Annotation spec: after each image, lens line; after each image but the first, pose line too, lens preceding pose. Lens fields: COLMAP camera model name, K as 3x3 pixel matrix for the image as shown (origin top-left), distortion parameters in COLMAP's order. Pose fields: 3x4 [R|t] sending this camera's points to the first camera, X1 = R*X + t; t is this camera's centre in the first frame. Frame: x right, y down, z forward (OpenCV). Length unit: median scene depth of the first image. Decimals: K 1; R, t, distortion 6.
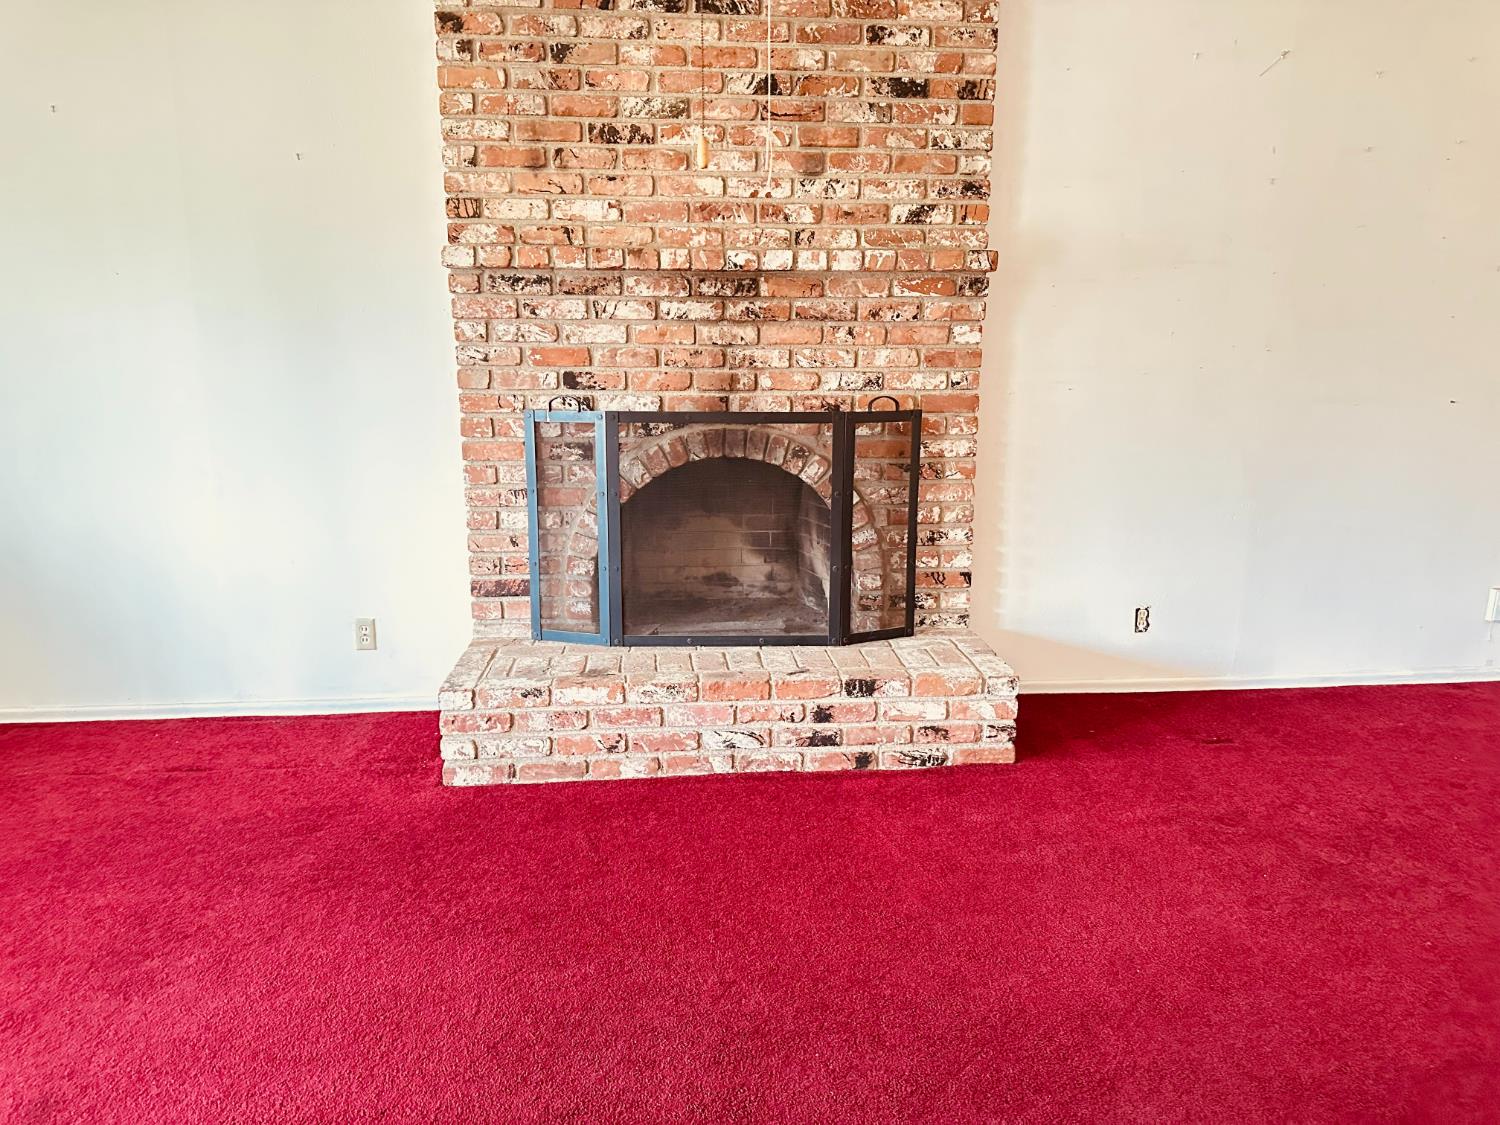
lens RADIAL K [[1039.1, 0, 750.0], [0, 1039.1, 562.5], [0, 0, 1]] dist [0.168019, -0.367651]
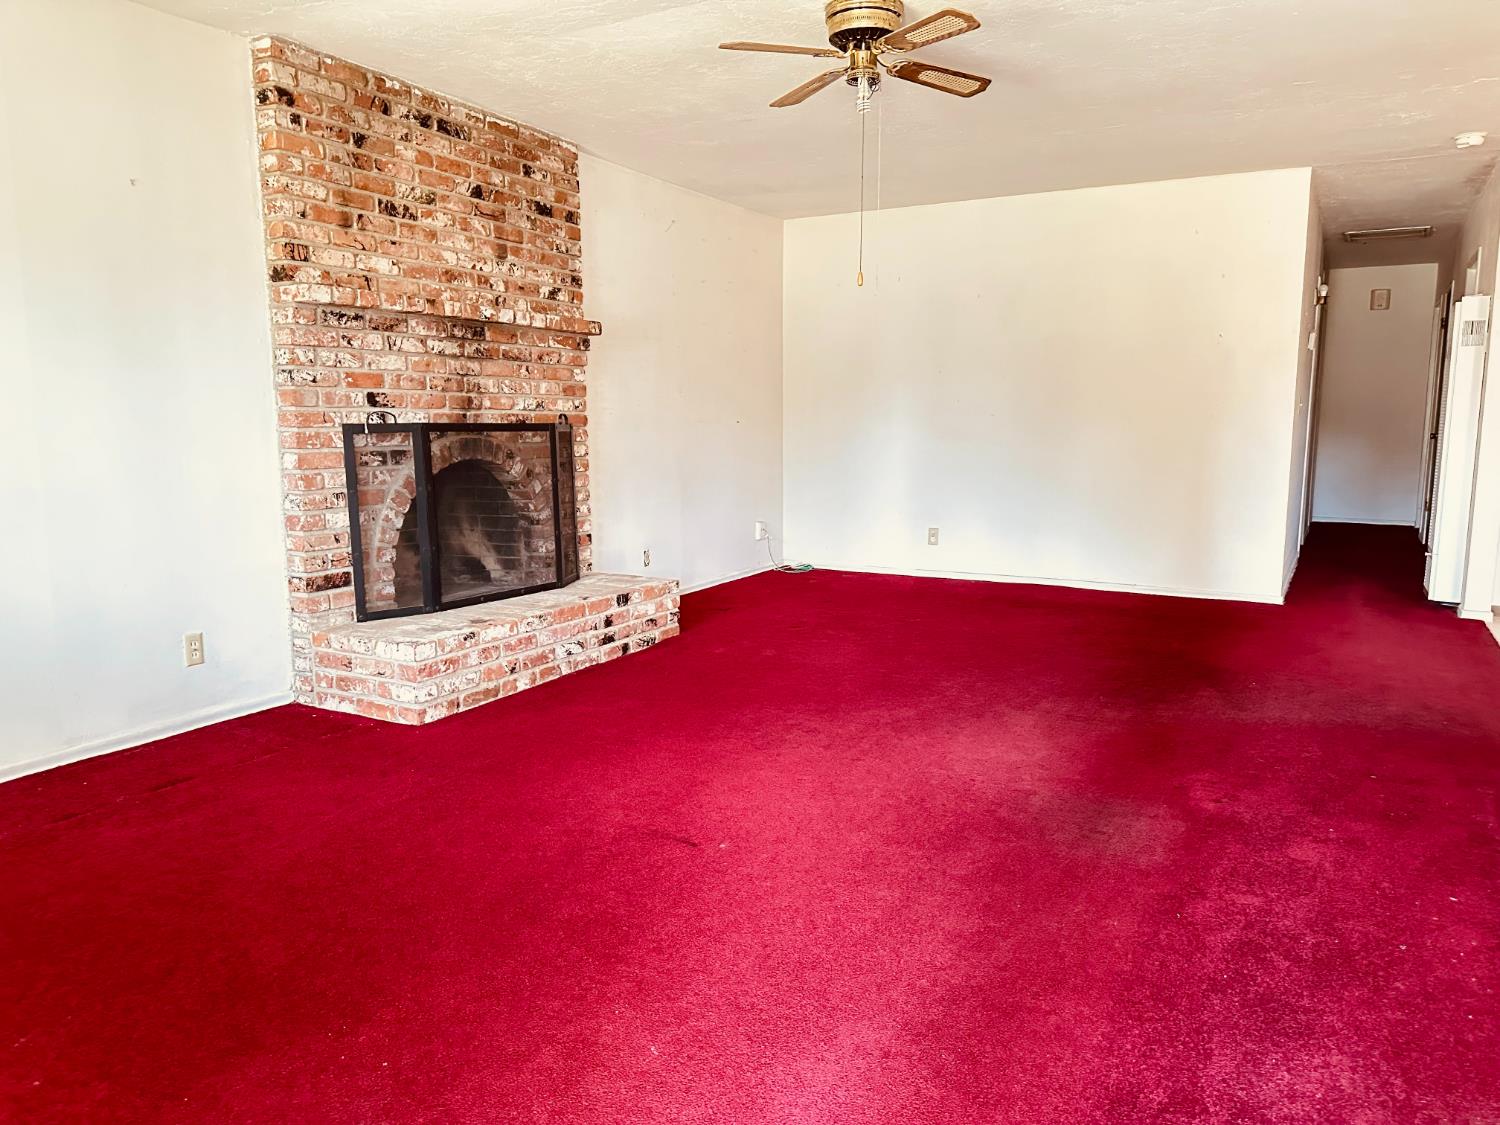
lens RADIAL K [[1039.1, 0, 750.0], [0, 1039.1, 562.5], [0, 0, 1]] dist [0.168019, -0.367651]
pose [[0.556118, -0.116675, 0.822873, -0.973159], [0.171348, 0.984922, 0.023851, 0.057878], [-0.813248, 0.127733, 0.567725, -0.022177]]
